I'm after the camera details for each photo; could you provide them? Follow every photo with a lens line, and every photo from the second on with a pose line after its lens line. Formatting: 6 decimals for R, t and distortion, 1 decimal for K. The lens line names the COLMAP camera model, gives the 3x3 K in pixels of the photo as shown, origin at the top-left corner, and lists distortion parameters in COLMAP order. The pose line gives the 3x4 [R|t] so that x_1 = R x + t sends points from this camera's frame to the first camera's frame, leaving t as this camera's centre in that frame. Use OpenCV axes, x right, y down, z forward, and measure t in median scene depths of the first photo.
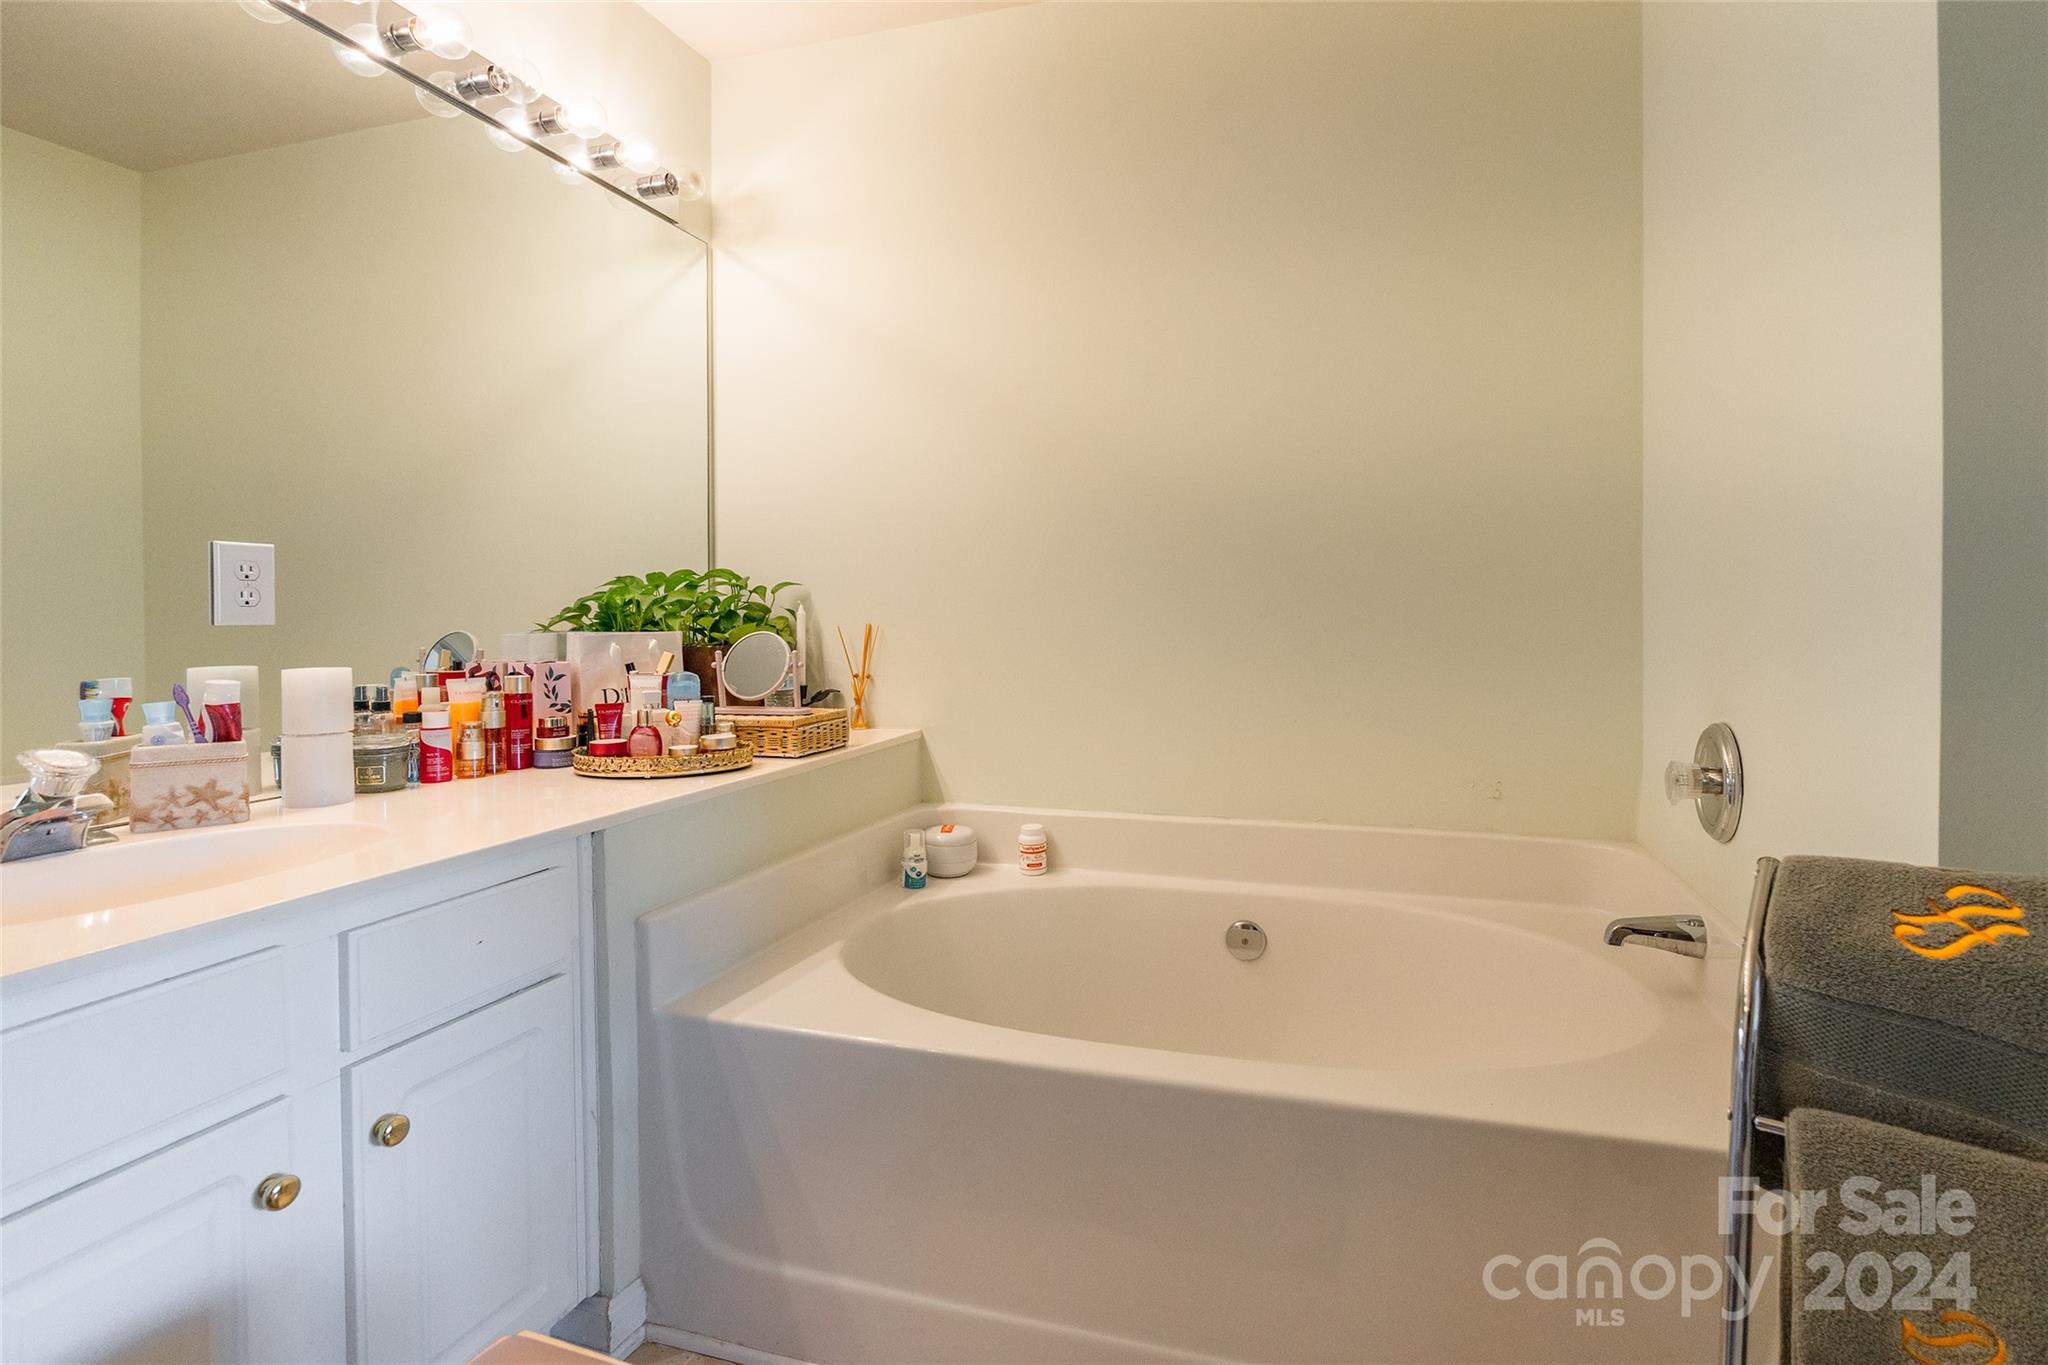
lens RADIAL K [[900.8, 0, 1027.7], [0, 900.8, 633.3], [0, 0, 1]] dist [-0.002059, 0.000187]
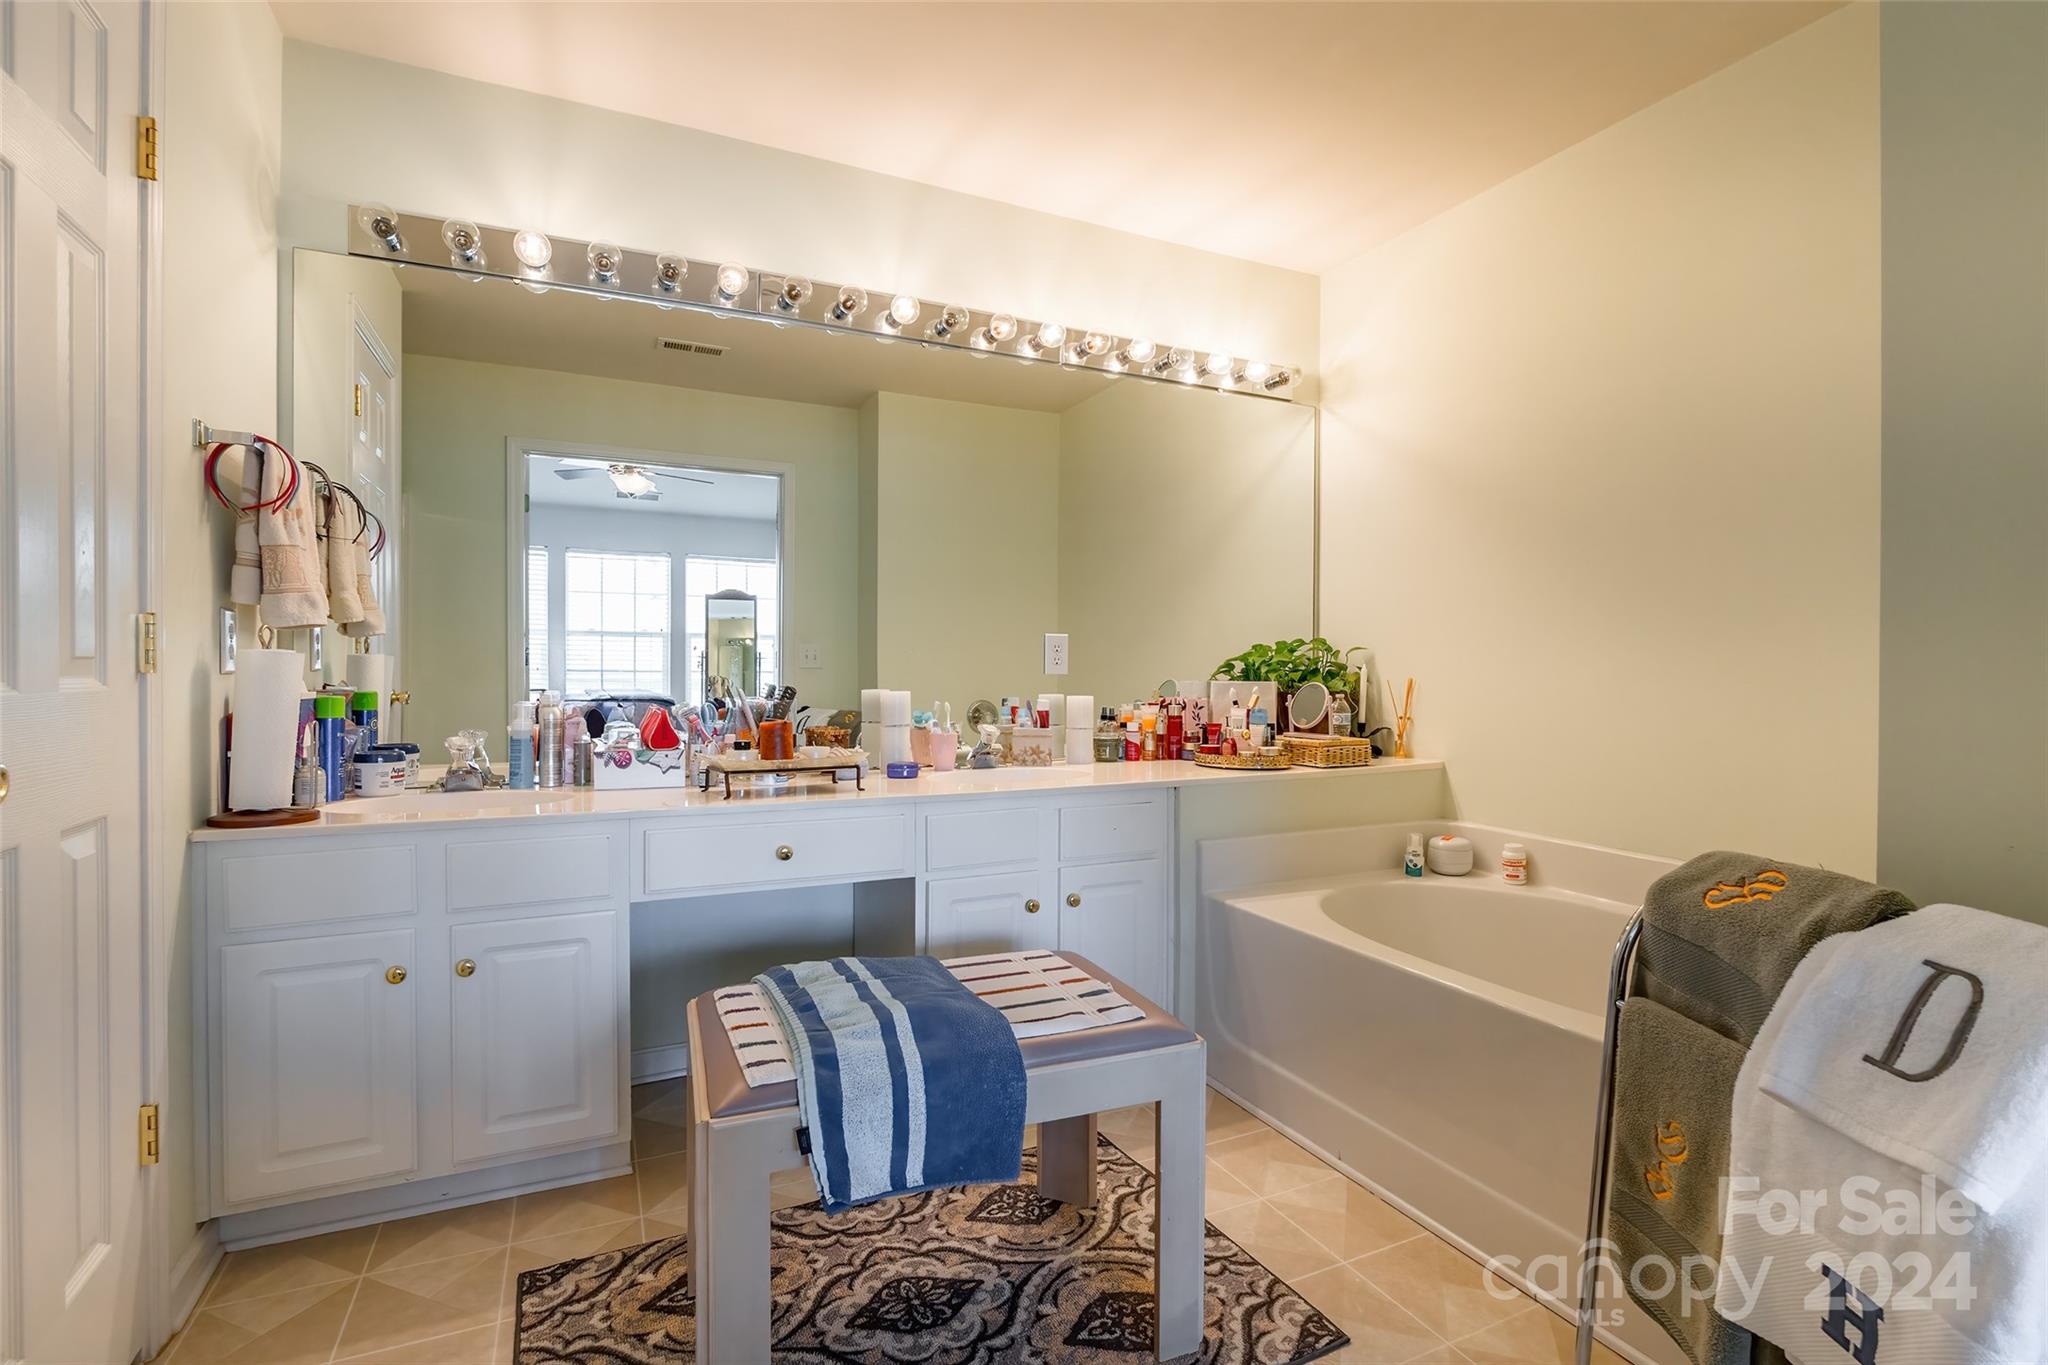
lens RADIAL K [[962.1, 0, 1024.0], [0, 962.1, 682.5], [0, 0, 1]] dist [-0.001942, 0.000004]
pose [[0.645795, 0.016734, -0.763328, 0.647764], [-0.021689, 0.999758, 0.003568, 0.003370], [0.763203, 0.014252, 0.646002, -0.407204]]
